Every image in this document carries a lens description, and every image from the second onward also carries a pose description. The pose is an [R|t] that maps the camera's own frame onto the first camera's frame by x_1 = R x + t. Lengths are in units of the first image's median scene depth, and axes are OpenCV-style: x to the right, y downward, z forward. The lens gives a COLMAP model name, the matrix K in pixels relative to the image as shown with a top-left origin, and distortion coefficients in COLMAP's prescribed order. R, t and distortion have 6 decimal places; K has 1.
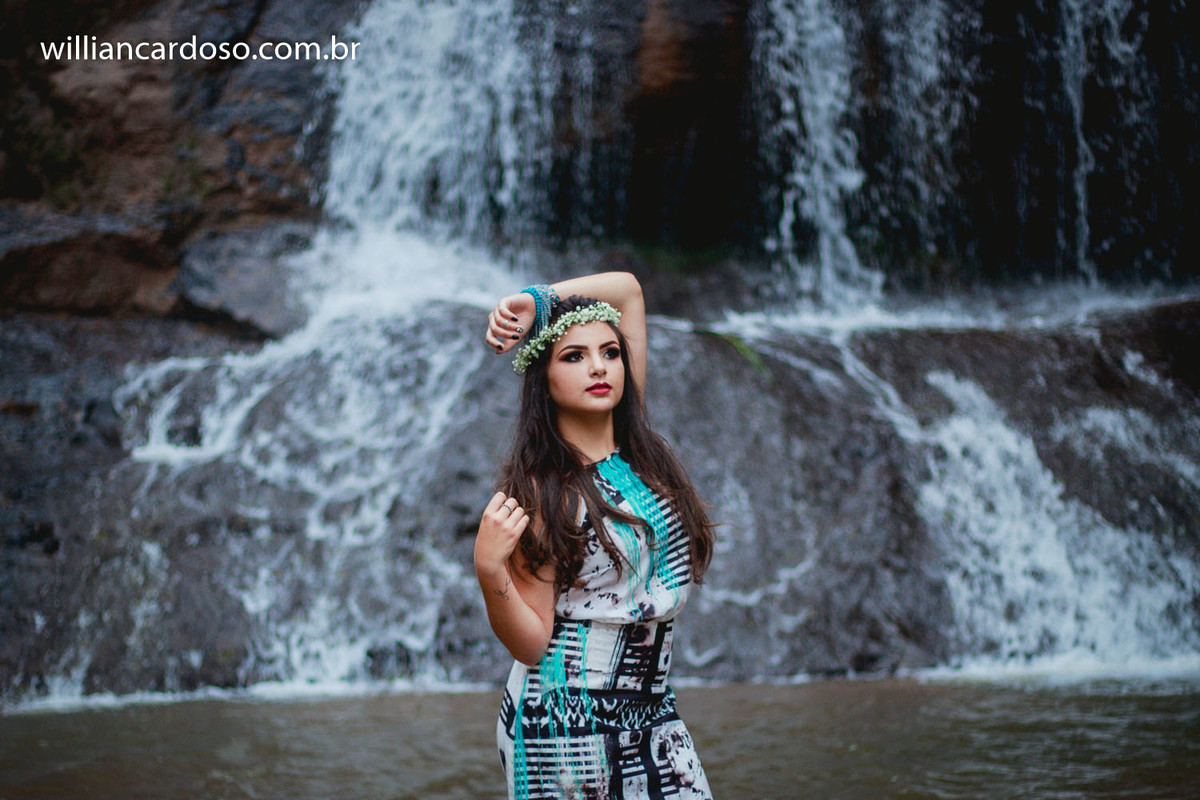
lens RADIAL K [[2630.4, 0, 600.0], [0, 2630.4, 400.0], [0, 0, 1]] dist [-0.083908, -0.385533]
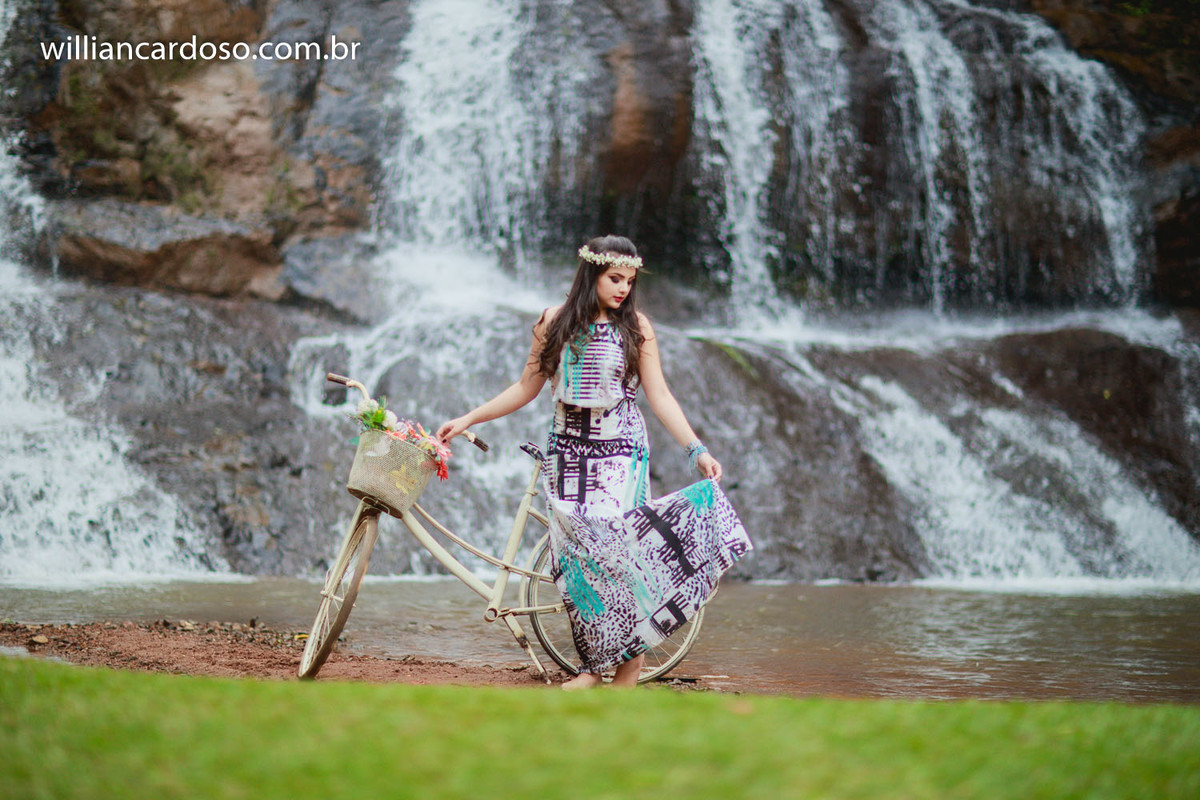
lens RADIAL K [[2878.4, 0, 600.0], [0, 2878.4, 400.0], [0, 0, 1]] dist [-0.108704, 0.022512]
pose [[0.979982, 0.052902, 0.191930, -0.278216], [-0.054383, 0.998517, 0.002452, 0.004463], [-0.191516, -0.012841, 0.981405, -0.426956]]
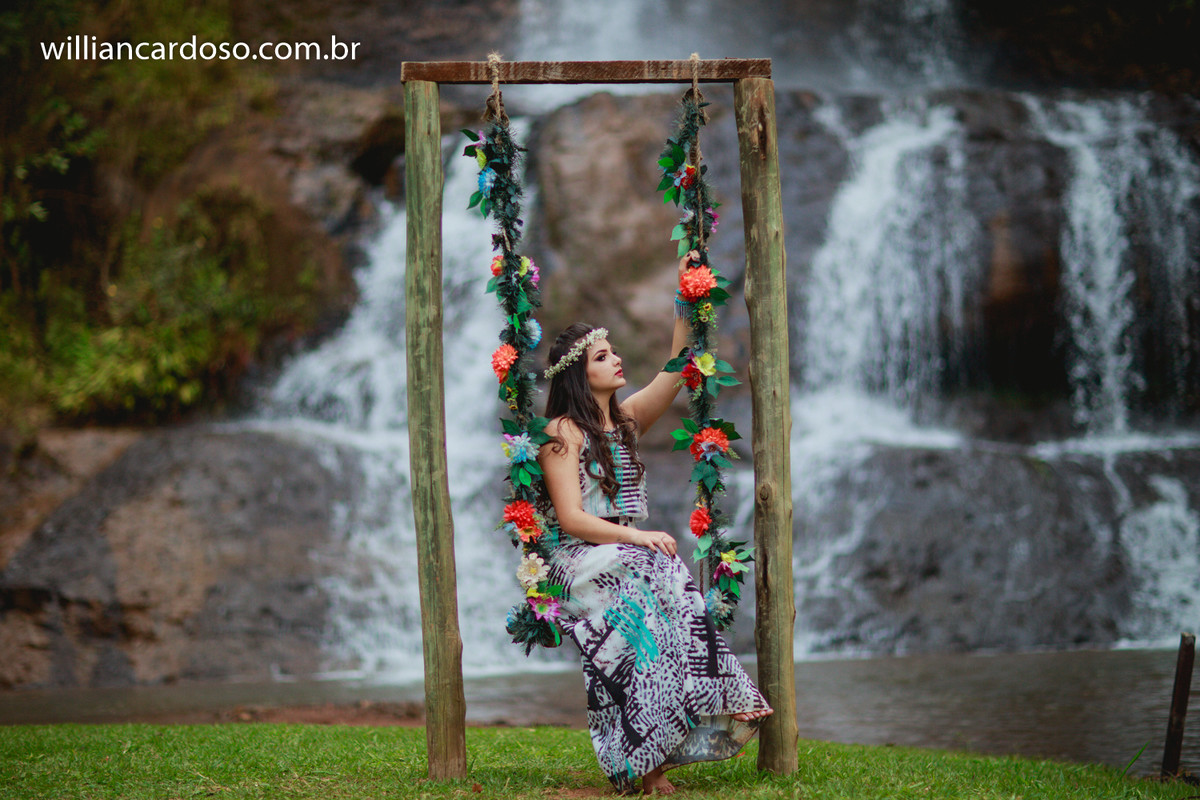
lens RADIAL K [[2878.4, 0, 600.0], [0, 2878.4, 400.0], [0, 0, 1]] dist [-0.108704, 0.022512]
pose [[0.983861, -0.023539, -0.177381, 0.096906], [0.021438, 0.999676, -0.013752, -0.039945], [0.177647, 0.009728, 0.984046, -0.818529]]
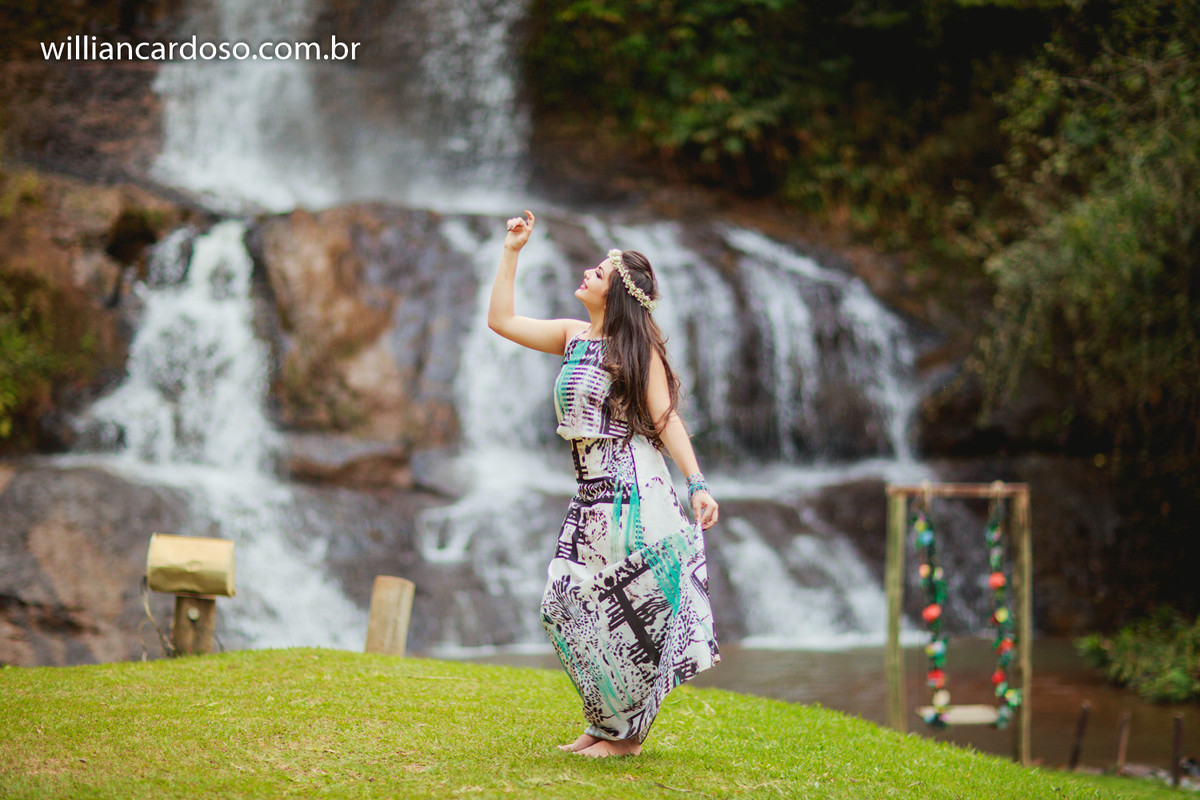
lens RADIAL K [[2878.4, 0, 600.0], [0, 2878.4, 400.0], [0, 0, 1]] dist [-0.108704, 0.022512]
pose [[0.987632, 0.015304, 0.156043, -0.399239], [-0.021142, 0.999134, 0.035826, -0.207106], [-0.155360, -0.038682, 0.987100, -1.577358]]
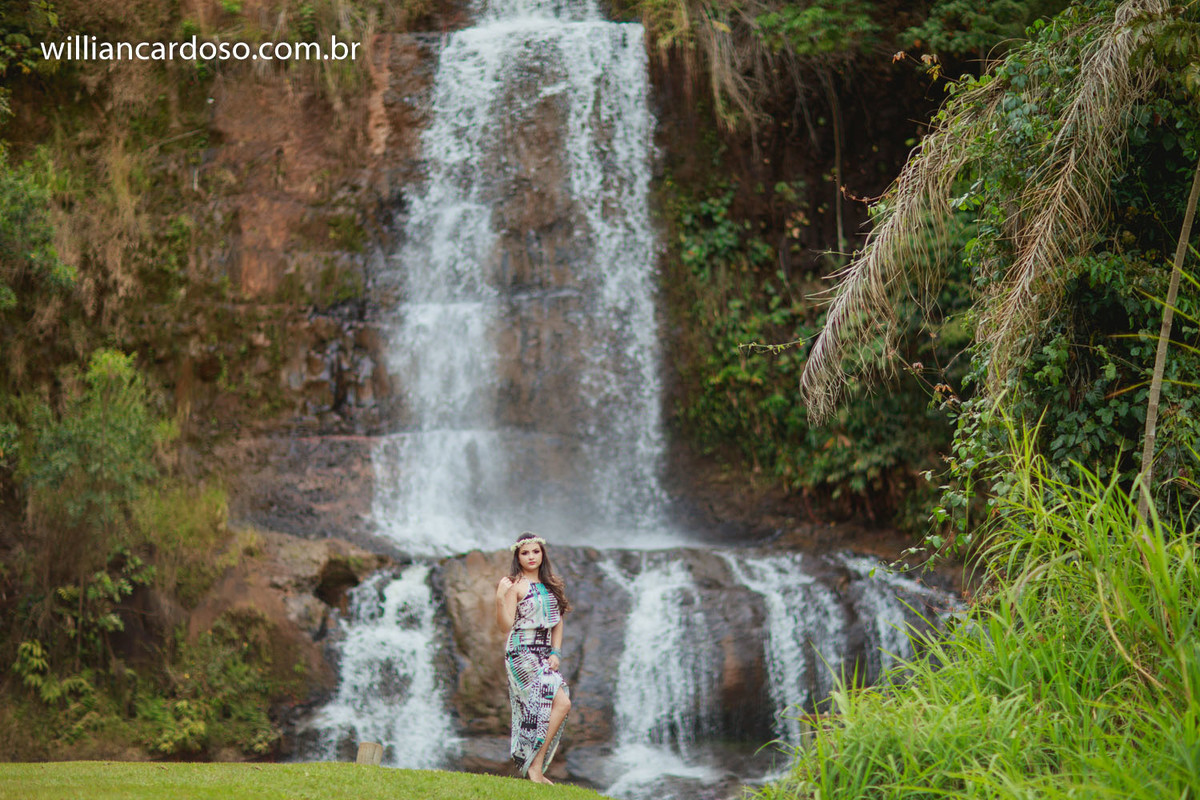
lens RADIAL K [[3082.8, 0, 600.0], [0, 3082.8, 400.0], [0, 0, 1]] dist [-0.091739, 0.073822]
pose [[0.999159, -0.010418, 0.039647, -0.253058], [0.013878, 0.996022, -0.088024, -0.146349], [-0.038573, 0.088500, 0.995329, -2.331395]]
